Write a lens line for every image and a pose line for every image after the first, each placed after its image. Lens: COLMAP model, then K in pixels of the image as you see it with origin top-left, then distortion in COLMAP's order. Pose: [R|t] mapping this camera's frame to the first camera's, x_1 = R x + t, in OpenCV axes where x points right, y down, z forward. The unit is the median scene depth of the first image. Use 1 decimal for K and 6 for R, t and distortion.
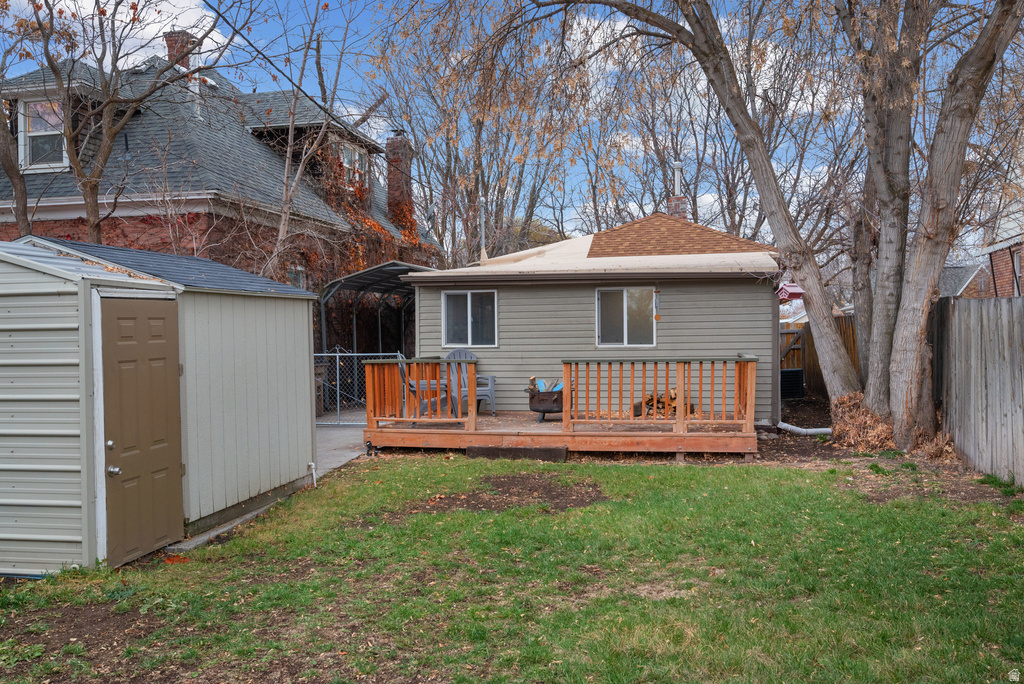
lens RADIAL K [[870.4, 0, 517.5], [0, 870.4, 339.6], [0, 0, 1]] dist [-0.009959, -0.002236]
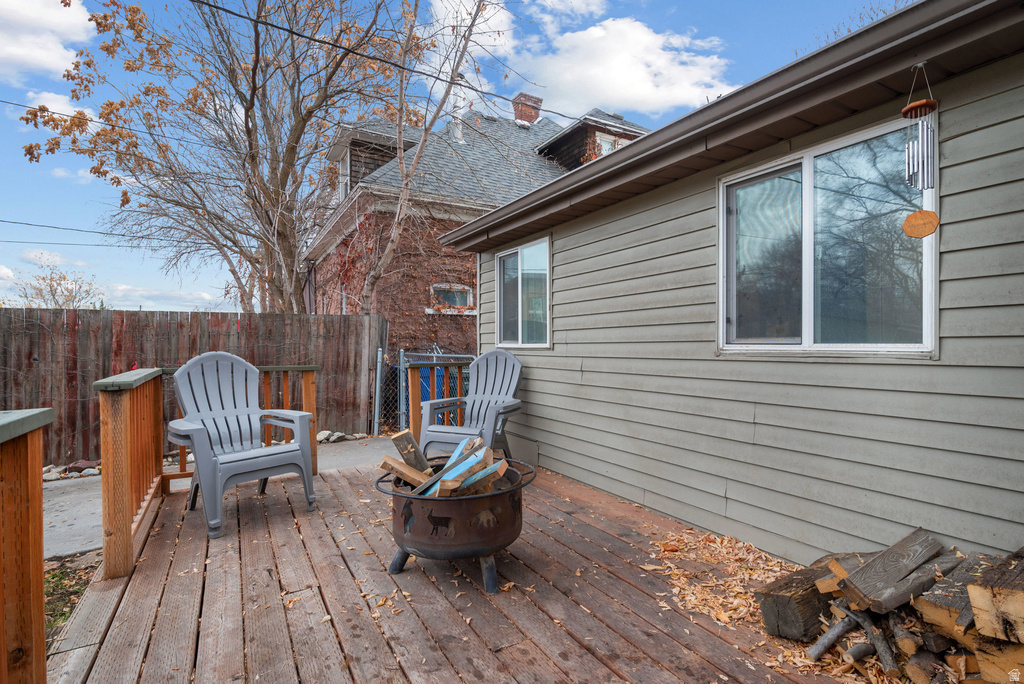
lens RADIAL K [[461.8, 0, 516.3], [0, 461.8, 351.0], [0, 0, 1]] dist [-0.001973, 0.000427]
pose [[0.684854, 0.014917, -0.728528, 0.170306], [0.000989, 0.999770, 0.021400, 0.004803], [0.728680, -0.015376, 0.684682, 0.821931]]
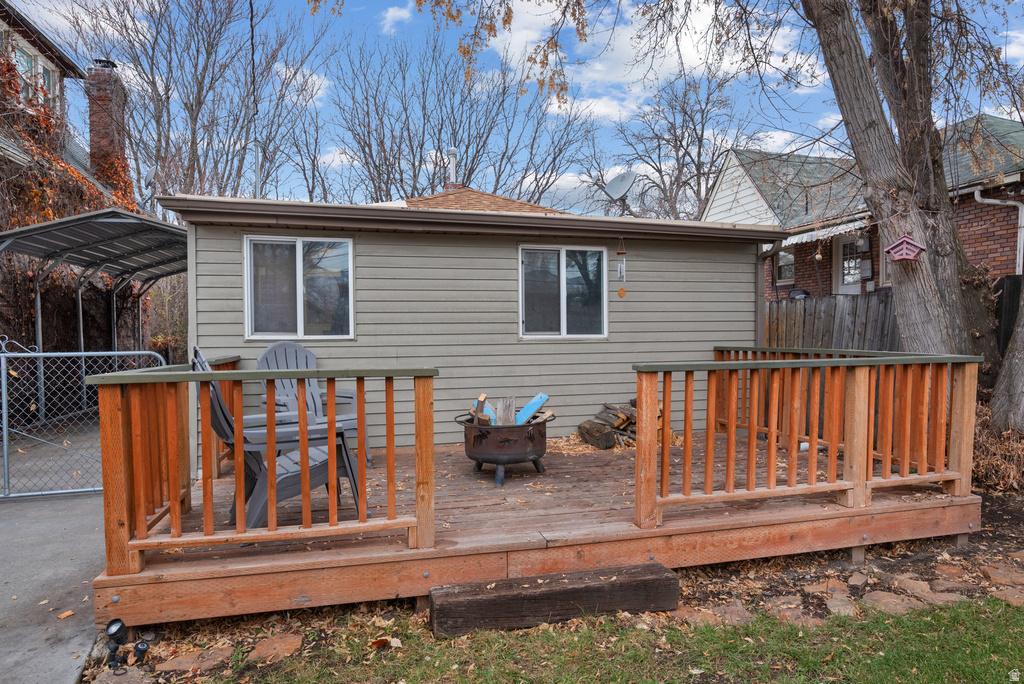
lens RADIAL K [[617.5, 0, 509.6], [0, 617.5, 341.5], [0, 0, 1]] dist [-0.002370, 0.000899]
pose [[0.889005, -0.002650, 0.457890, -0.122053], [-0.000561, 0.999976, 0.006876, 0.007678], [-0.457898, -0.006369, 0.888982, 0.609976]]
